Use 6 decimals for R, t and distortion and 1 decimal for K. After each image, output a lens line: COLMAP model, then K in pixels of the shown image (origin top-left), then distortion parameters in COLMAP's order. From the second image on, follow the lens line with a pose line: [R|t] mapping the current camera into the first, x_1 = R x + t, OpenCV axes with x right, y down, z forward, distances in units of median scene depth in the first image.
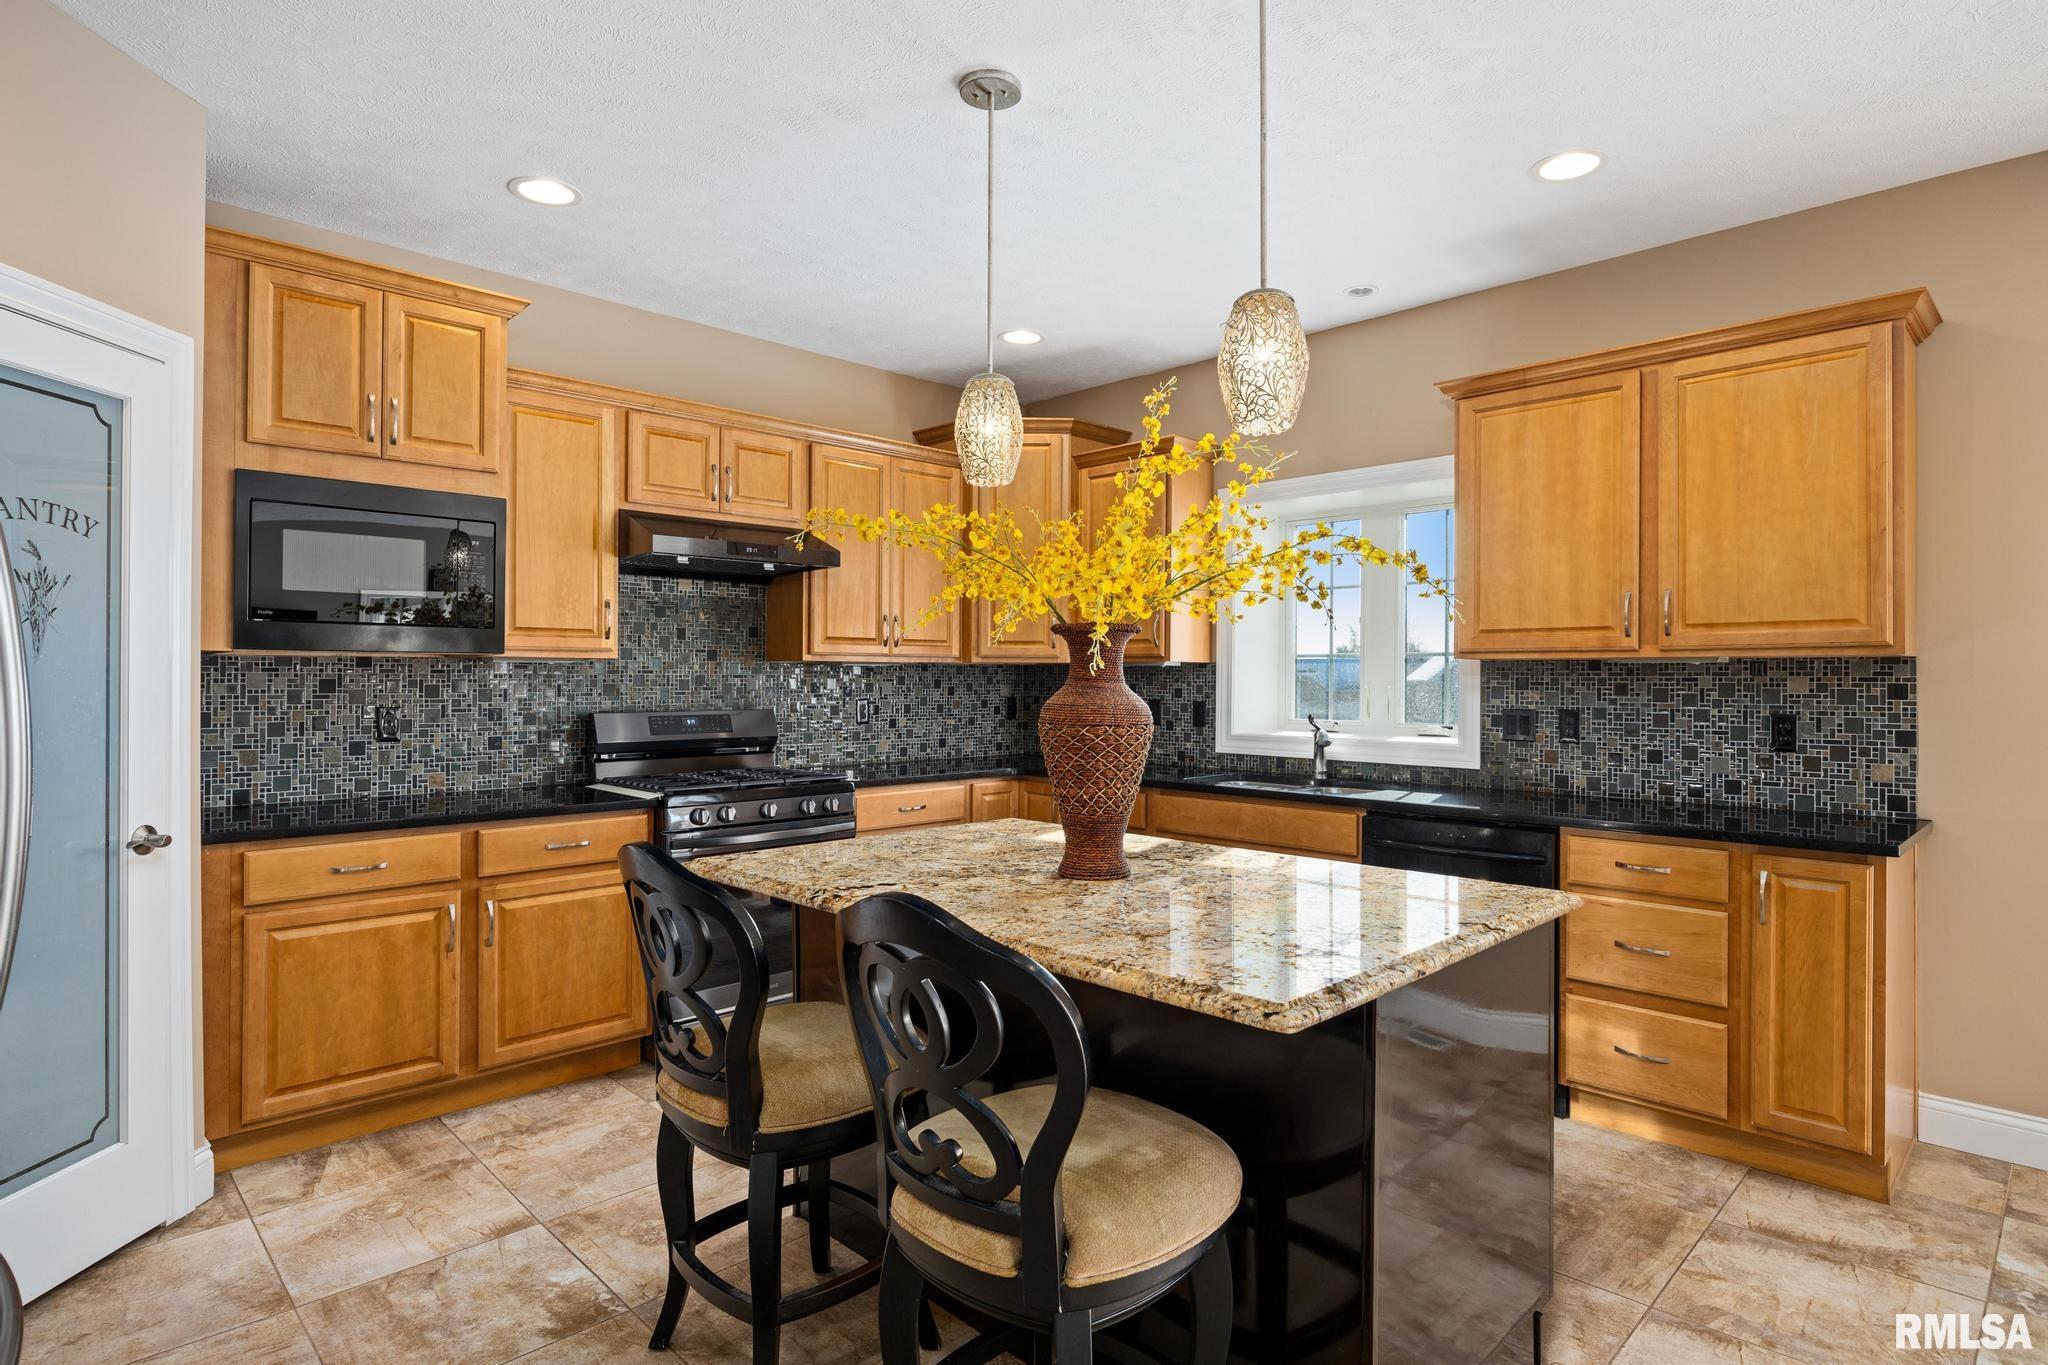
lens RADIAL K [[1075.3, 0, 1029.9], [0, 1075.3, 672.7], [0, 0, 1]] dist [-0.009595, 0.000492]
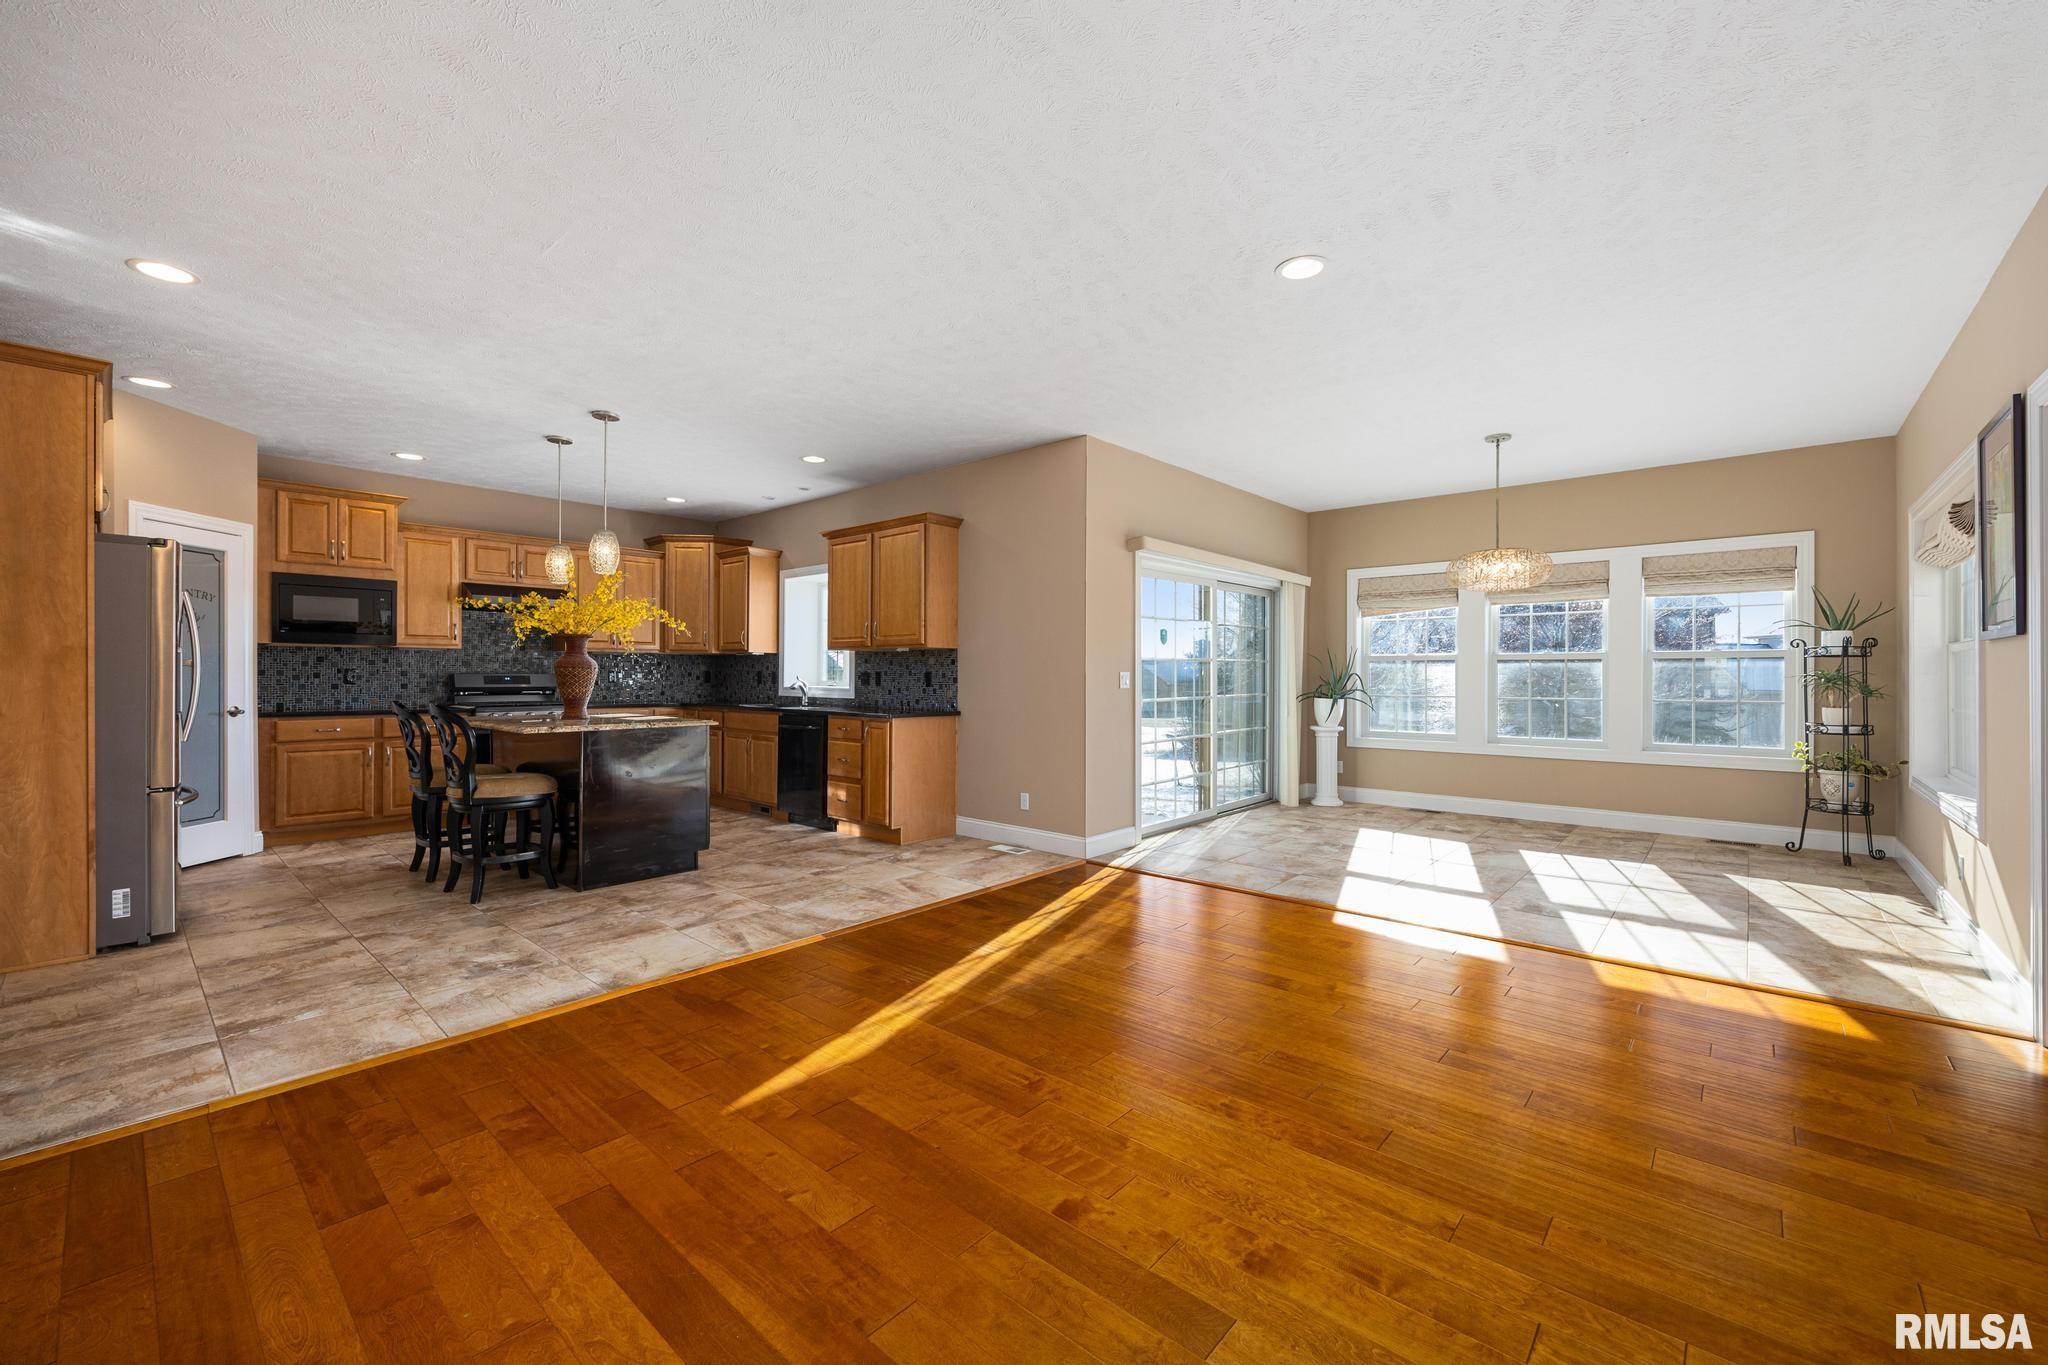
lens RADIAL K [[839.2, 0, 1034.7], [0, 839.2, 680.2], [0, 0, 1]] dist [0.002729, -0.000700]
pose [[0.998280, 0.001800, 0.058591, 0.832922], [-0.002373, 0.999950, 0.009715, 0.038360], [-0.058571, -0.009837, 0.998235, -0.968271]]
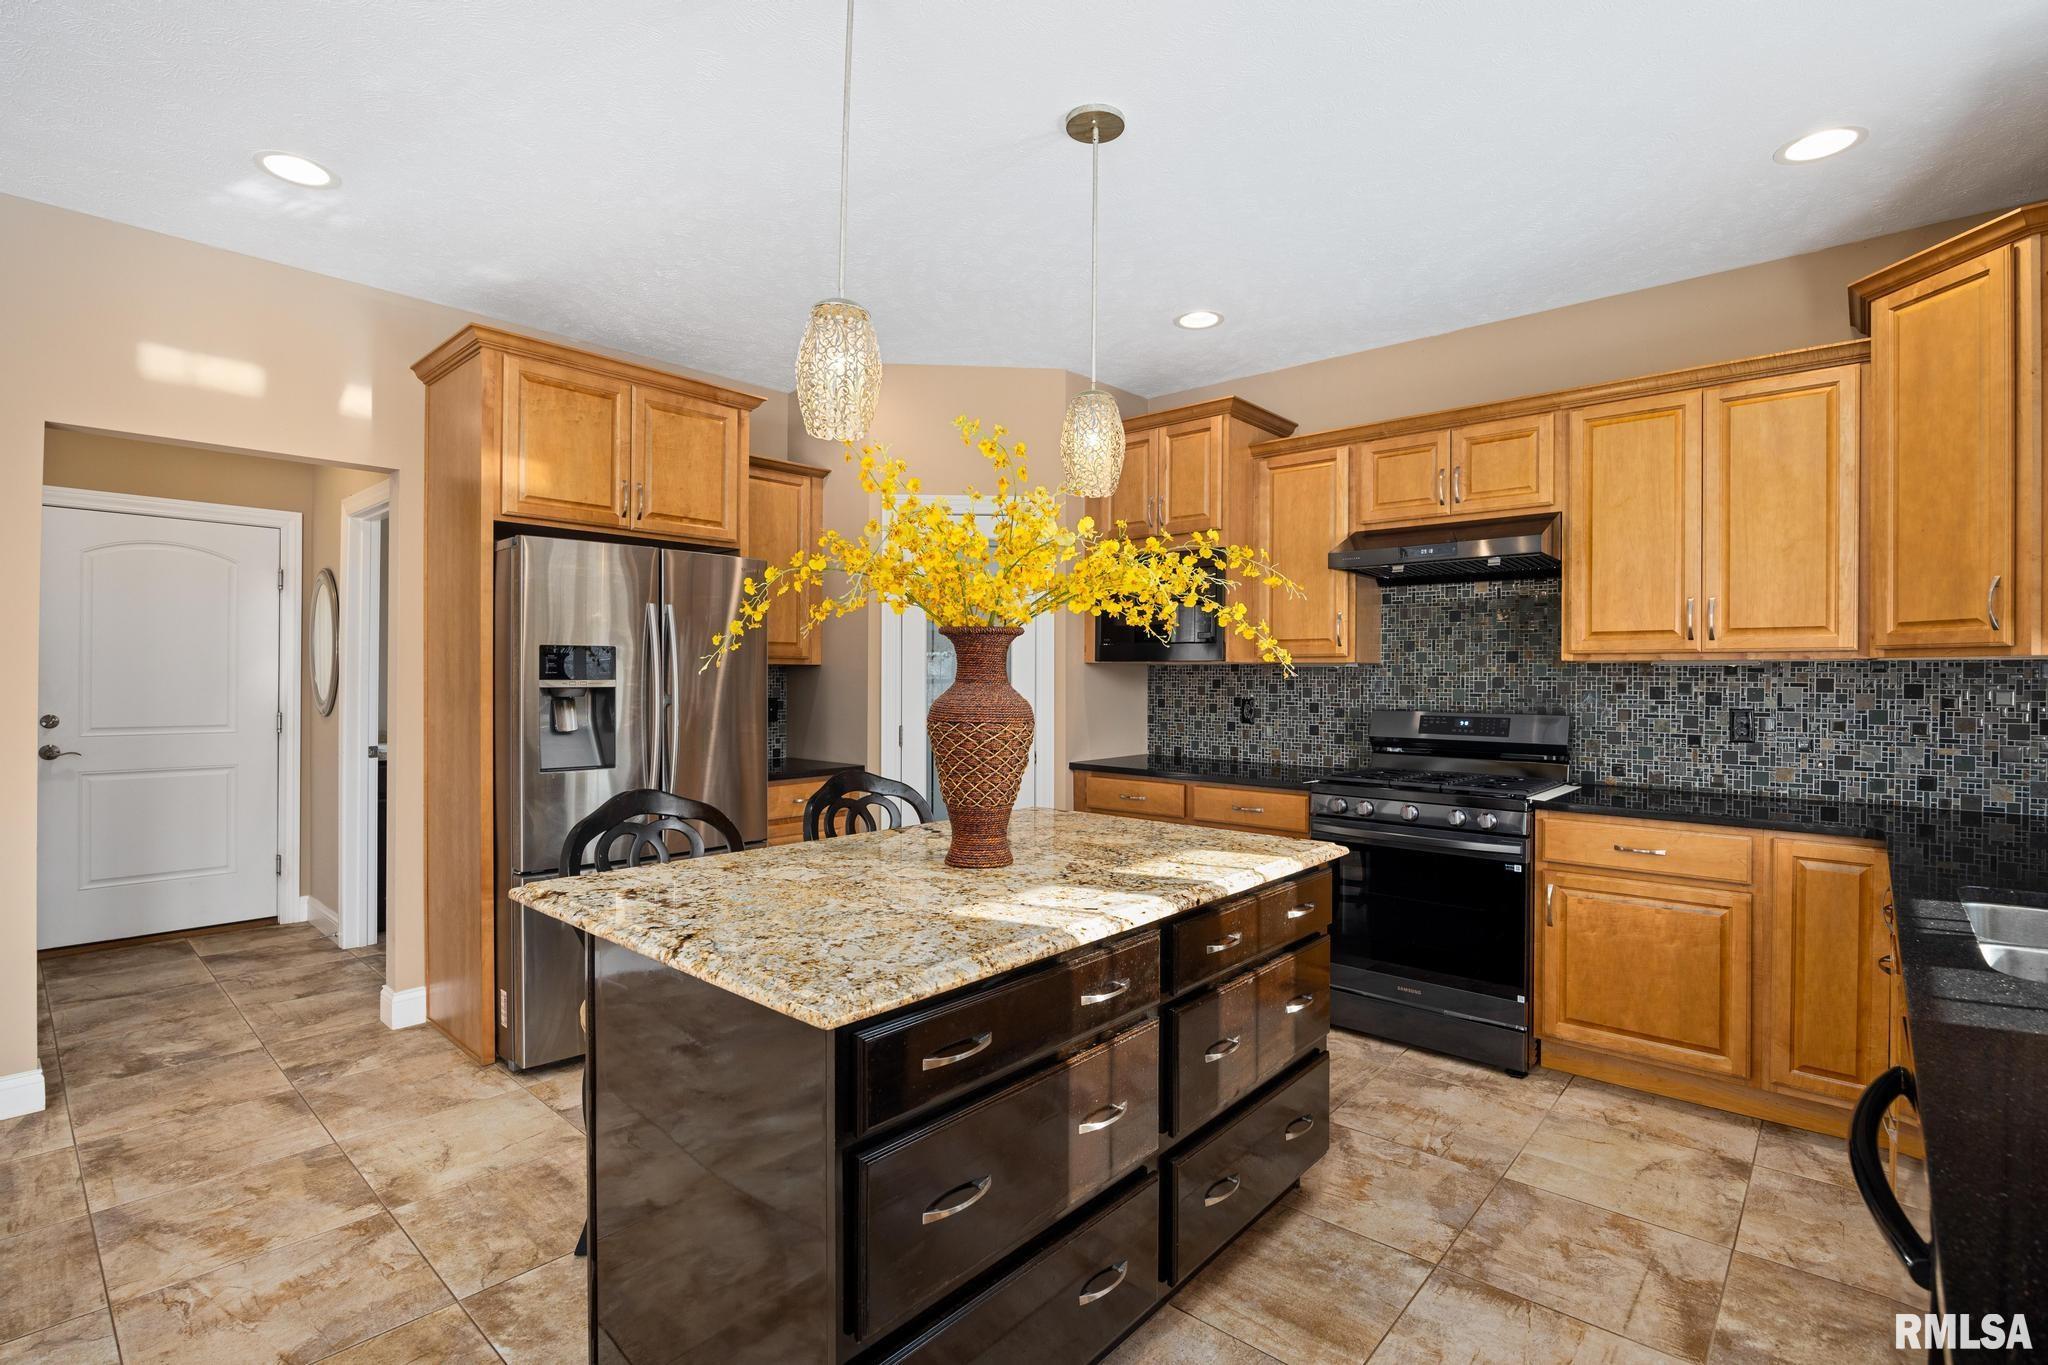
lens RADIAL K [[941.4, 0, 1031.9], [0, 941.4, 678.6], [0, 0, 1]] dist [-0.015495, -0.000542]
pose [[0.066739, 0.001815, -0.997769, 0.698236], [0.000196, 0.999998, 0.001832, 0.002489], [0.997770, -0.000318, 0.066739, 0.688619]]
